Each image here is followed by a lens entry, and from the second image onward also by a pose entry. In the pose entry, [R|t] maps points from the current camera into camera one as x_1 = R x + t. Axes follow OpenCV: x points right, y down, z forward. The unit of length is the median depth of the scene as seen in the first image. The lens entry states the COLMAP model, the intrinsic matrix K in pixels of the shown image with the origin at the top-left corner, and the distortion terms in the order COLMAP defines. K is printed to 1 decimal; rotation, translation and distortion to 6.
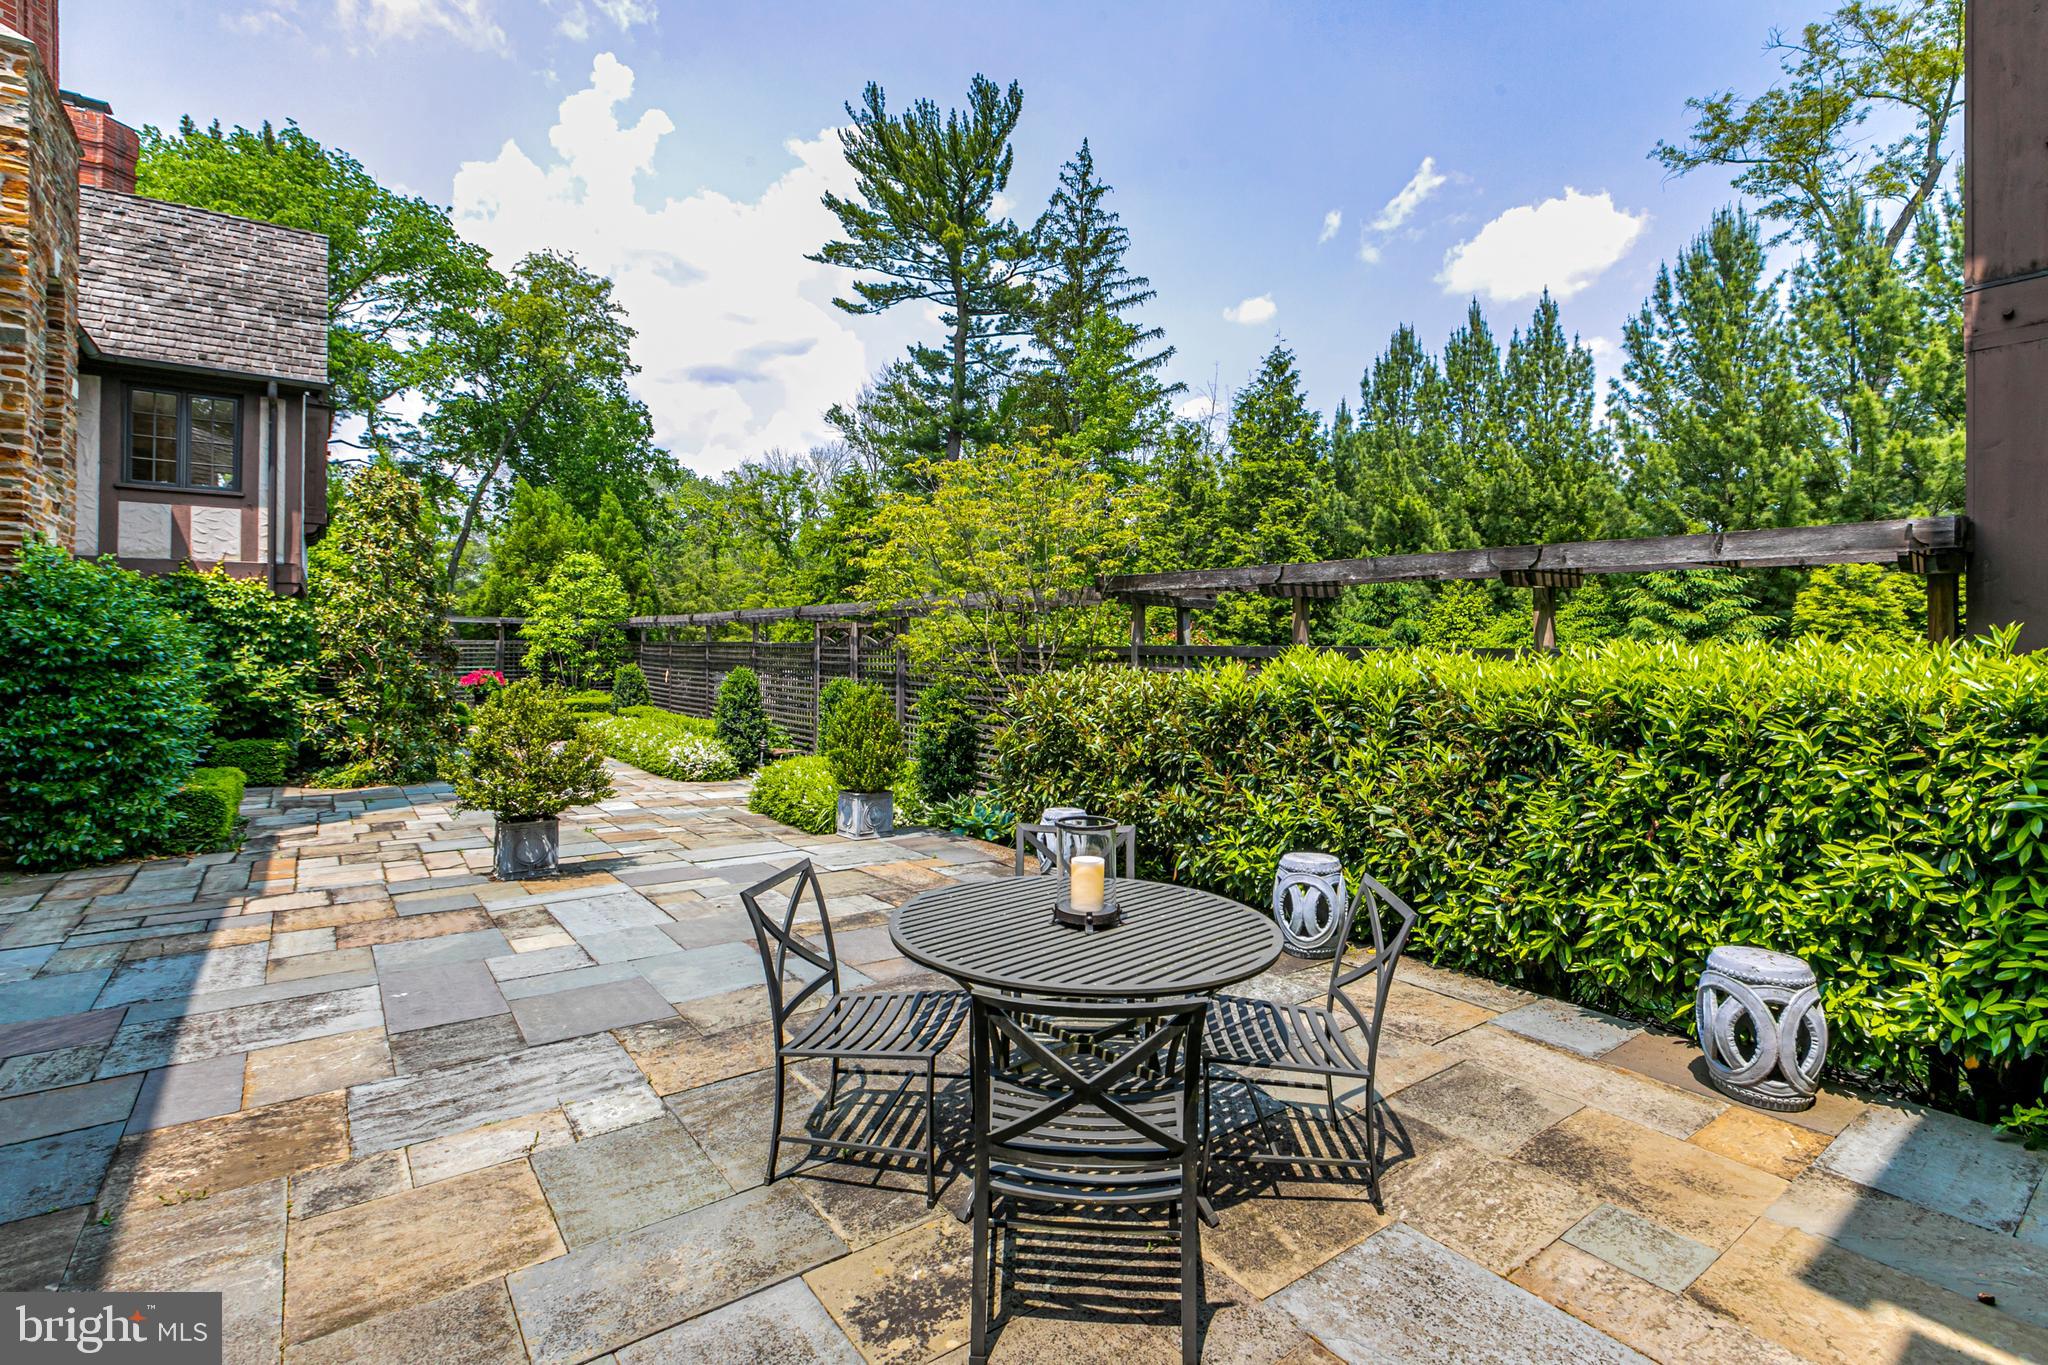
lens RADIAL K [[960.6, 0, 1031.8], [0, 960.6, 646.1], [0, 0, 1]] dist [0.002316, 0.000486]
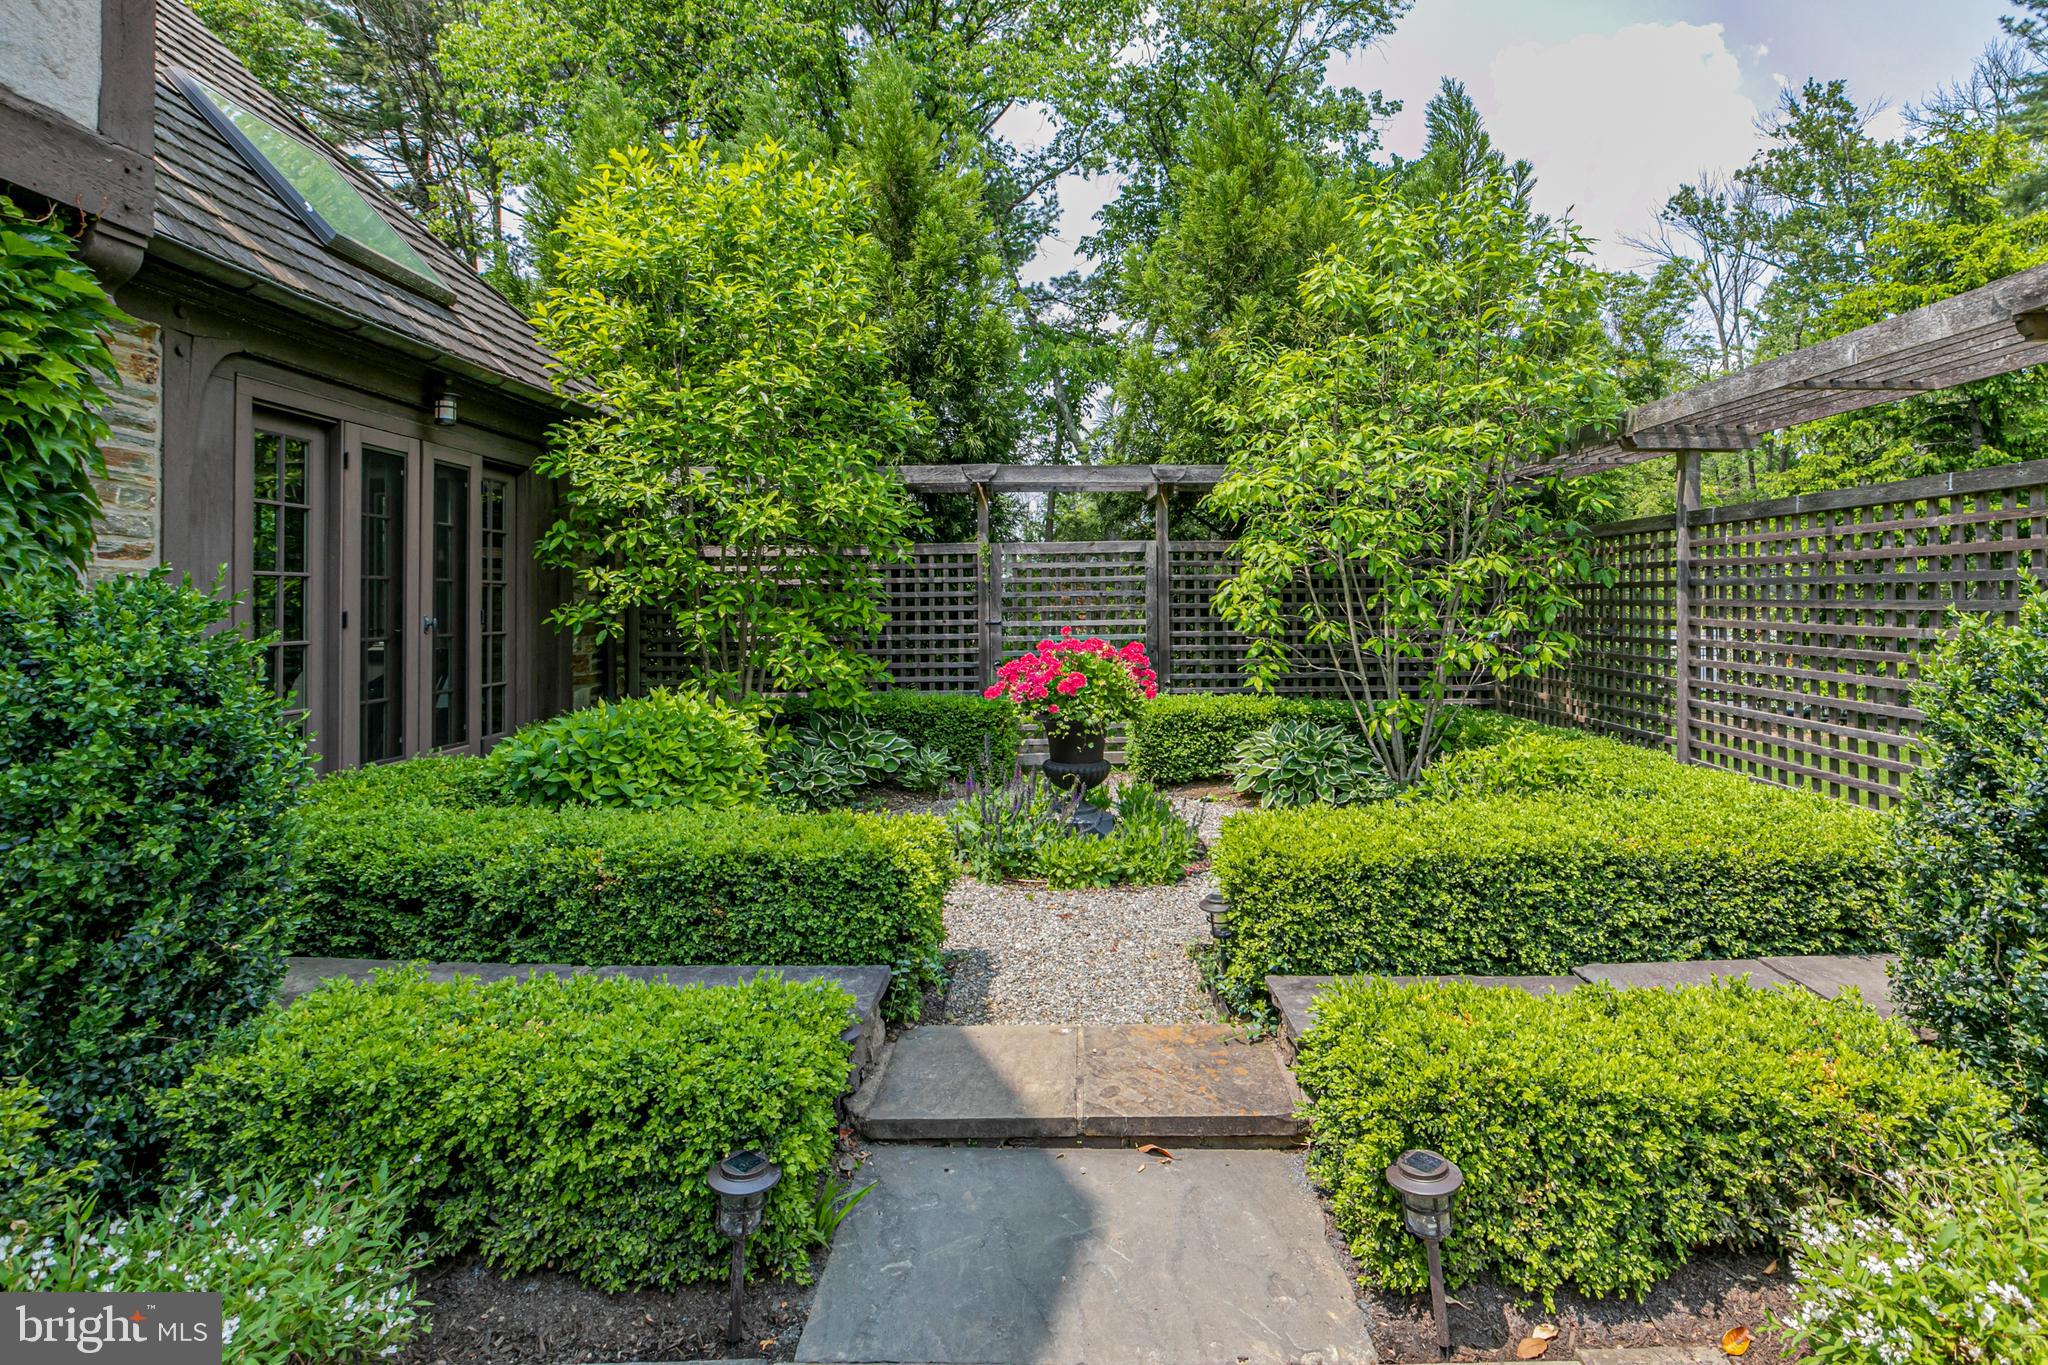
lens RADIAL K [[1015.3, 0, 1024.0], [0, 1015.3, 682.5], [0, 0, 1]] dist [0.000389, 0.000021]
pose [[0.780680, 0.031134, -0.624156, -0.275096], [0.017793, 0.997246, 0.072000, 0.012125], [0.624678, -0.067314, 0.777976, 0.517695]]
